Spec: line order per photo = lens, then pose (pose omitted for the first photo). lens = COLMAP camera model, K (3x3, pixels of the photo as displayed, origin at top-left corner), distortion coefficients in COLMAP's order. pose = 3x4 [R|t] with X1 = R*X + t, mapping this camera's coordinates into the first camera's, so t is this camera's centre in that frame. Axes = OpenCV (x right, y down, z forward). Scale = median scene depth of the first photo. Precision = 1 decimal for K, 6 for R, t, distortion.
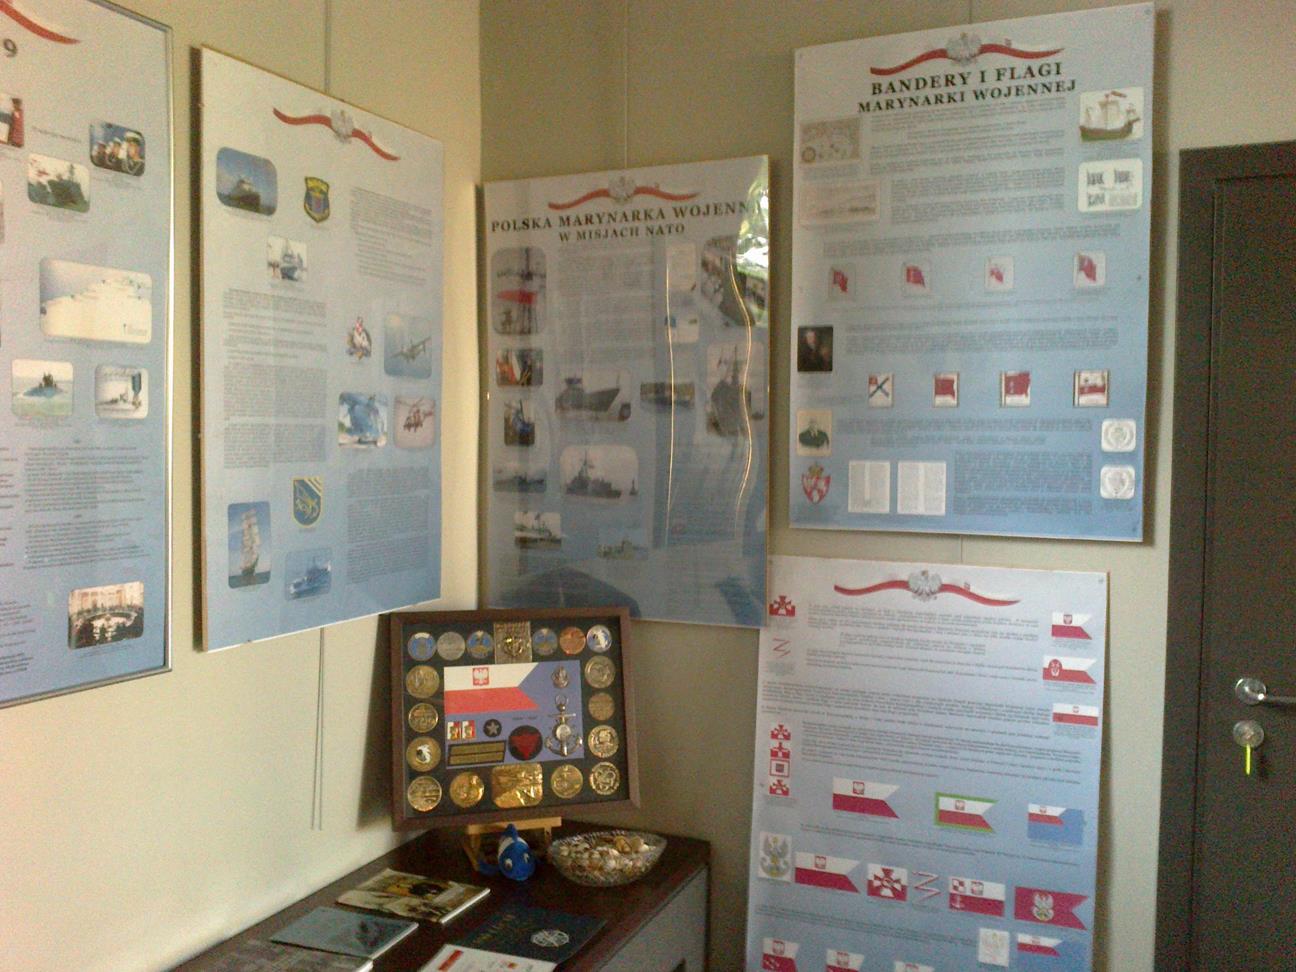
lens RADIAL K [[1172.8, 0, 634.4], [0, 1172.8, 483.9], [0, 0, 1]] dist [0.010690, -0.065716]
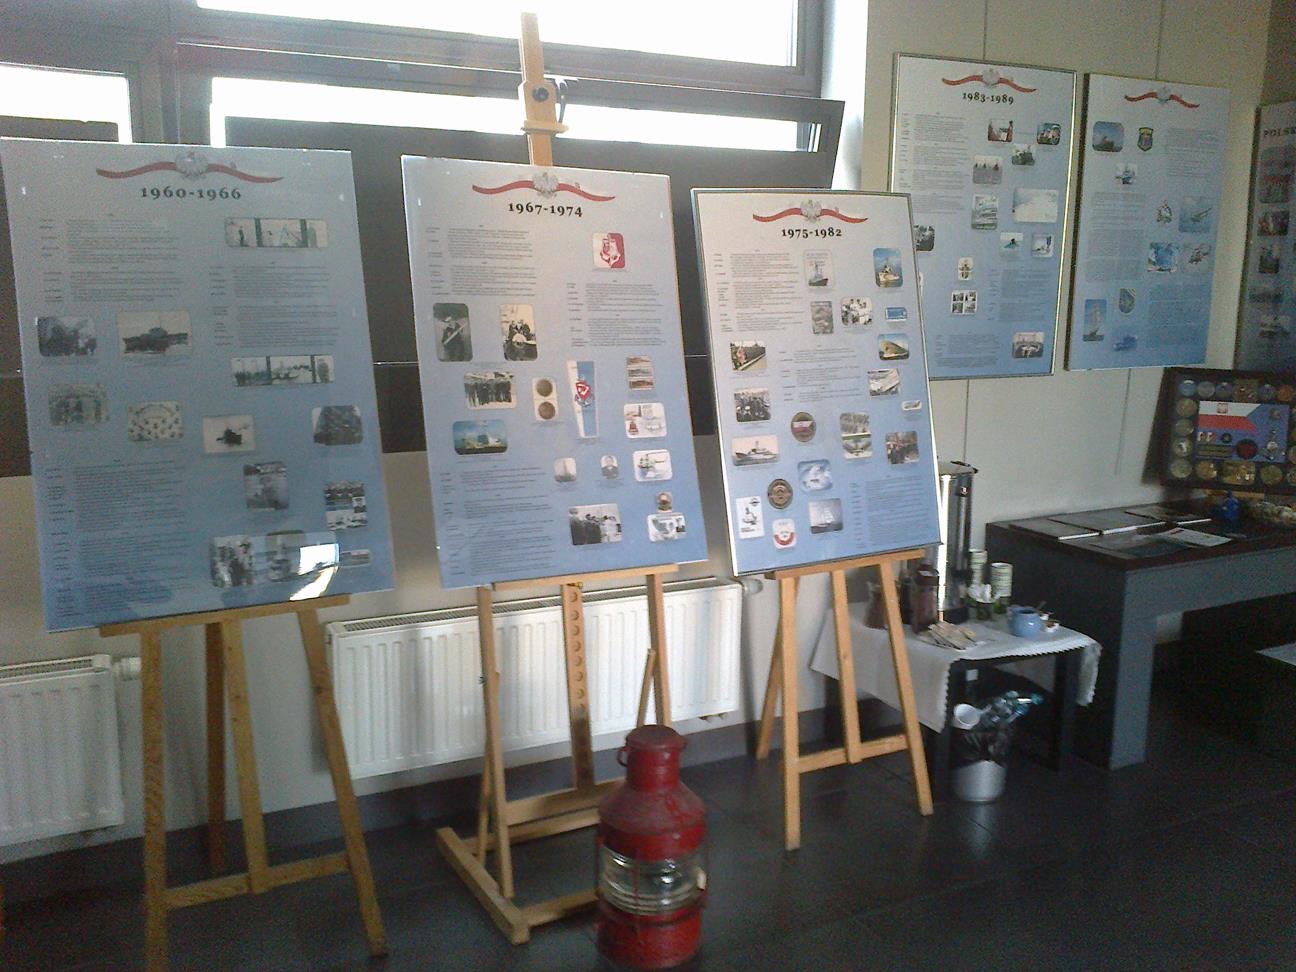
lens RADIAL K [[1172.8, 0, 661.7], [0, 1172.8, 490.6], [0, 0, 1]] dist [0.010690, -0.065716]
pose [[0.779176, 0.118584, -0.615485, 0.319305], [-0.029570, 0.987802, 0.152883, 0.046963], [0.626107, -0.100923, 0.773178, -0.914858]]
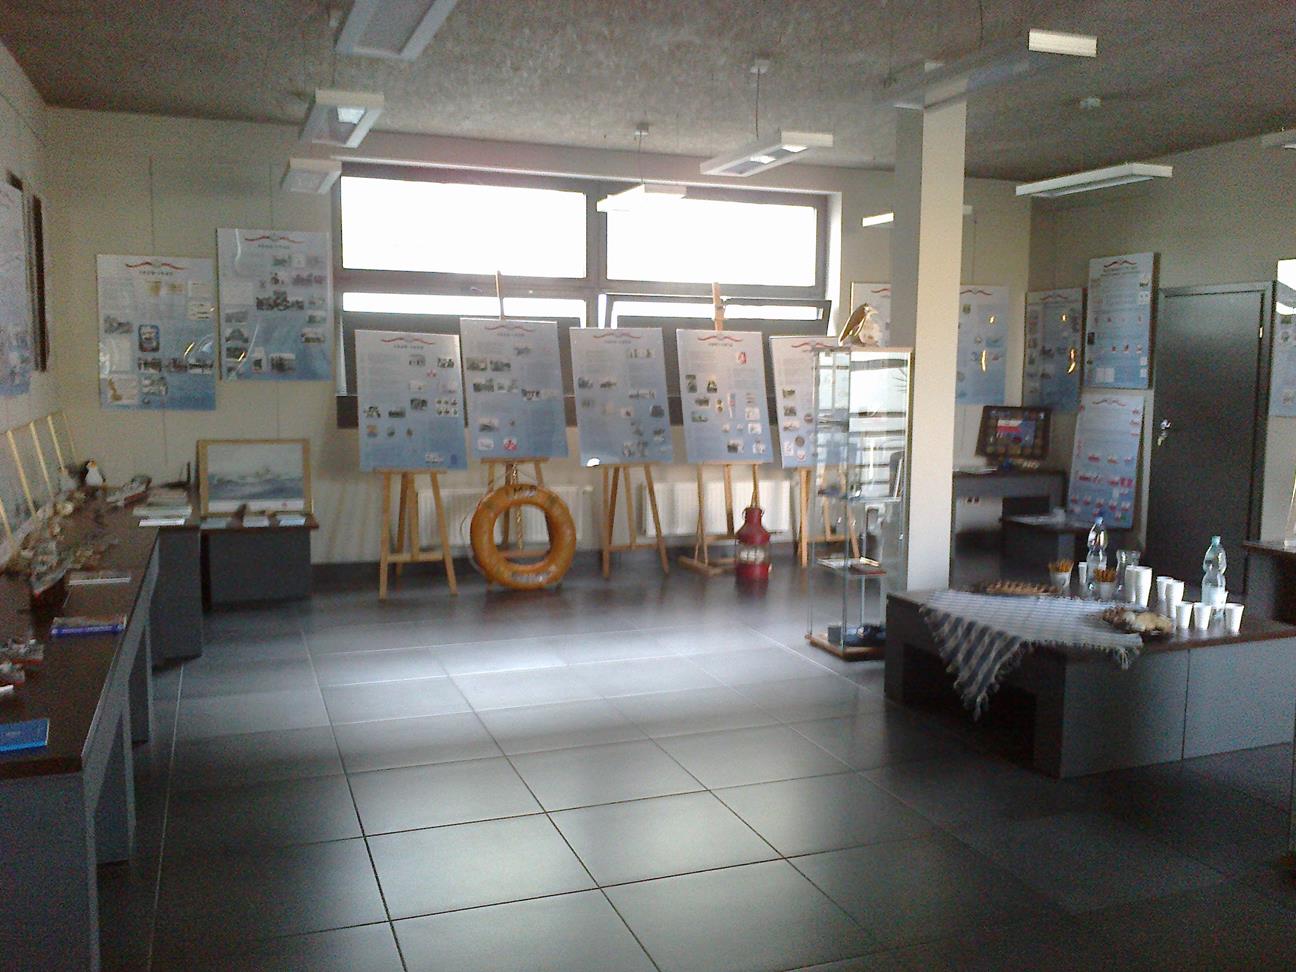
lens RADIAL K [[1172.8, 0, 682.2], [0, 1172.8, 516.6], [0, 0, 1]] dist [0.010690, -0.065716]
pose [[0.709587, 0.089500, -0.698911, 2.007137], [-0.029191, 0.994783, 0.097751, 0.131733], [0.704013, -0.048961, 0.708497, -2.770627]]
